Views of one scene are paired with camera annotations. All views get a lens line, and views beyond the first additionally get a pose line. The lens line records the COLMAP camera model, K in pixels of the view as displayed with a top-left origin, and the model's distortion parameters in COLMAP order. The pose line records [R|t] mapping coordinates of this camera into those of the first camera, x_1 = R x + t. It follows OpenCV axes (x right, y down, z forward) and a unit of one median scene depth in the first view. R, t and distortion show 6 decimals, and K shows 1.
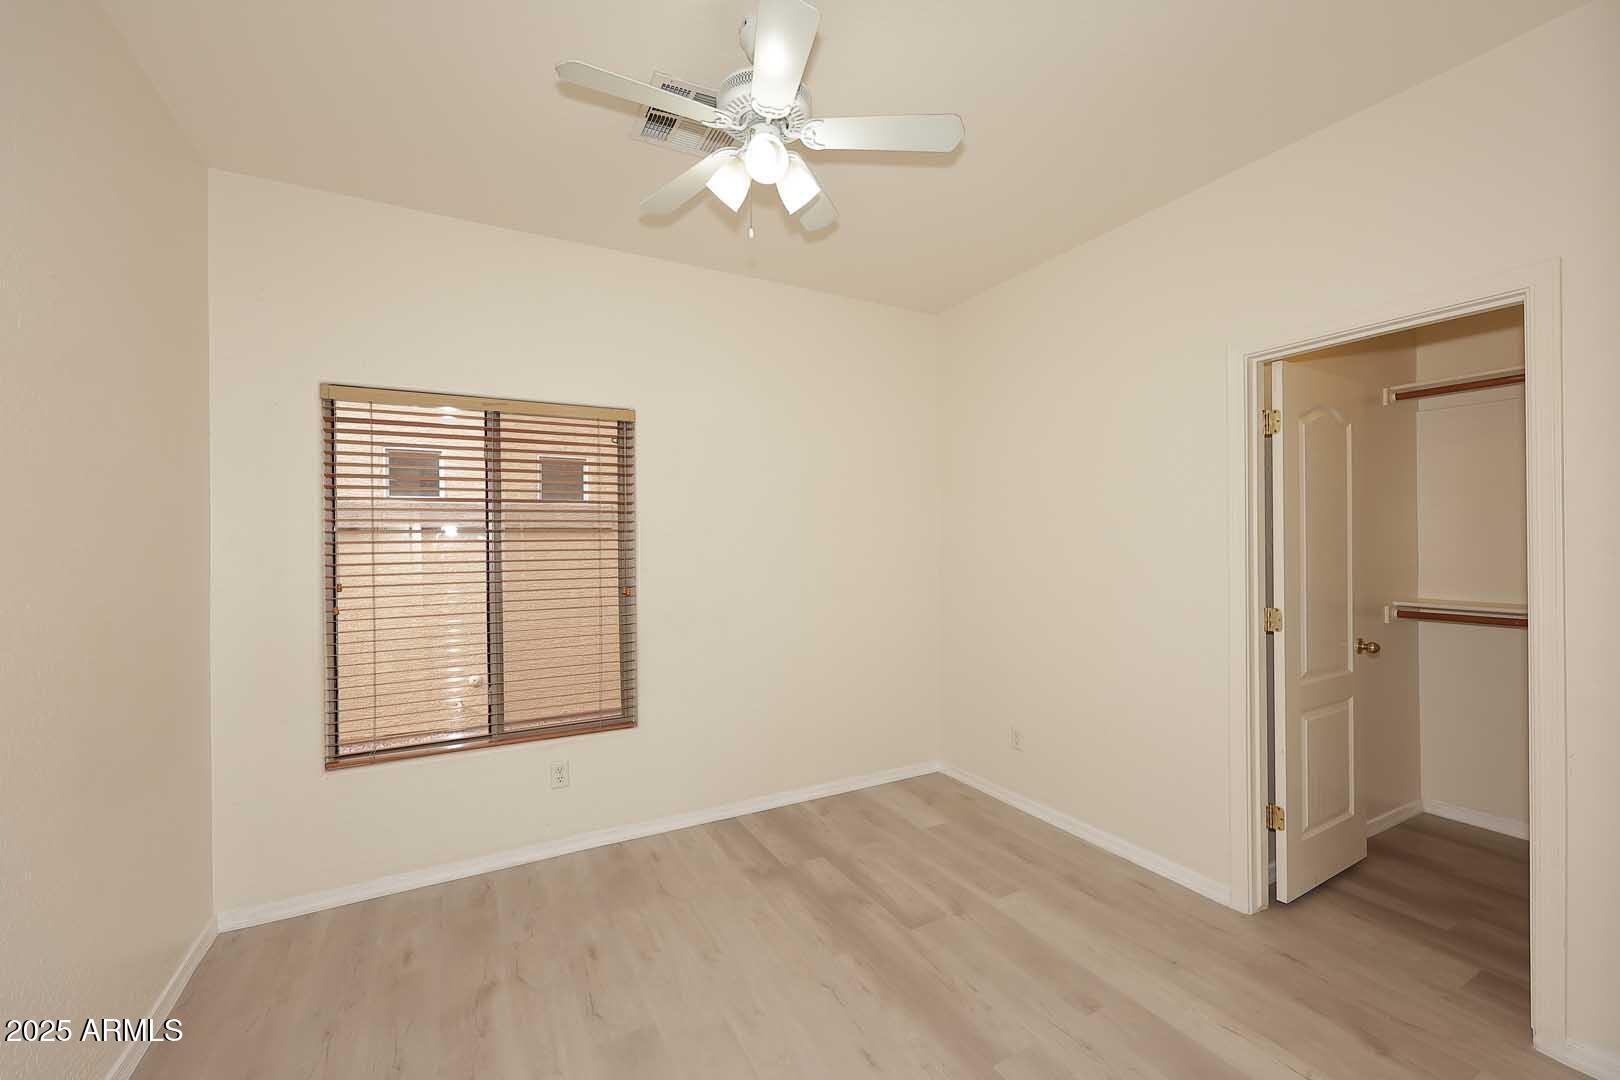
lens RADIAL K [[652.3, 0, 804.8], [0, 652.3, 538.2], [0, 0, 1]] dist [0.002699, 0.000287]
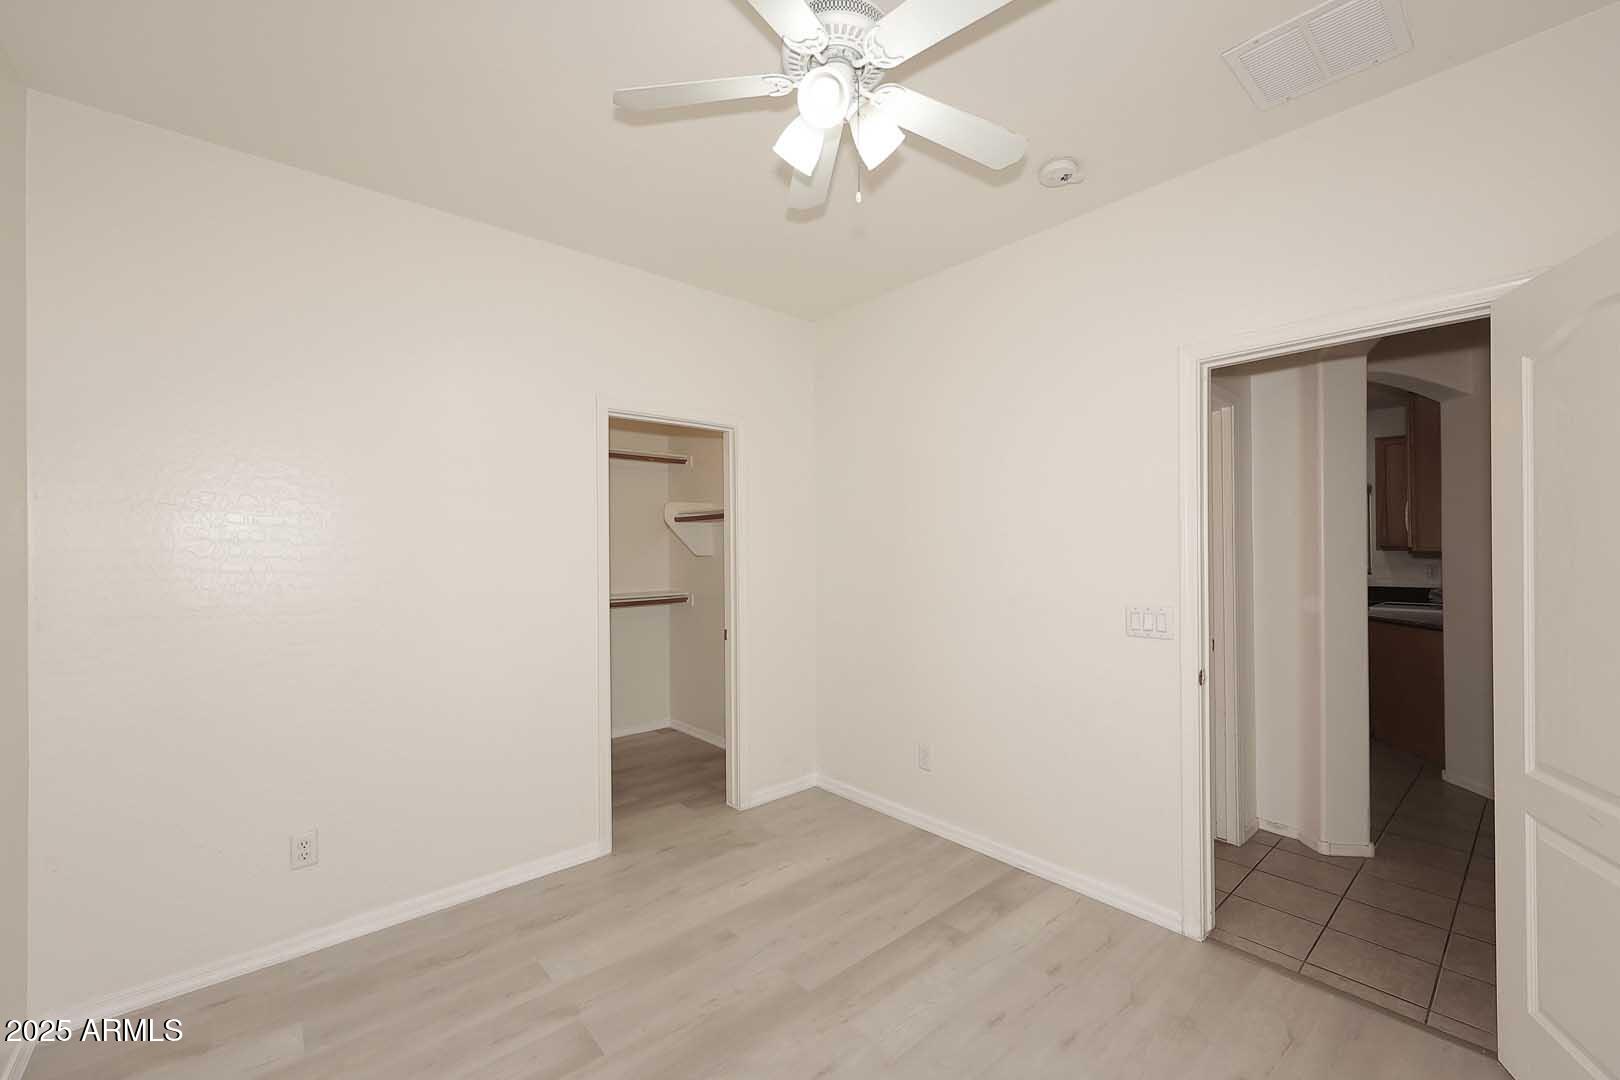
lens RADIAL K [[652.3, 0, 808.6], [0, 652.3, 545.5], [0, 0, 1]] dist [0.002699, 0.000287]
pose [[-0.215198, 0.007603, 0.976541, -0.636658], [-0.000955, 0.999968, -0.007996, -0.013071], [-0.976570, -0.002653, -0.215183, 0.877232]]
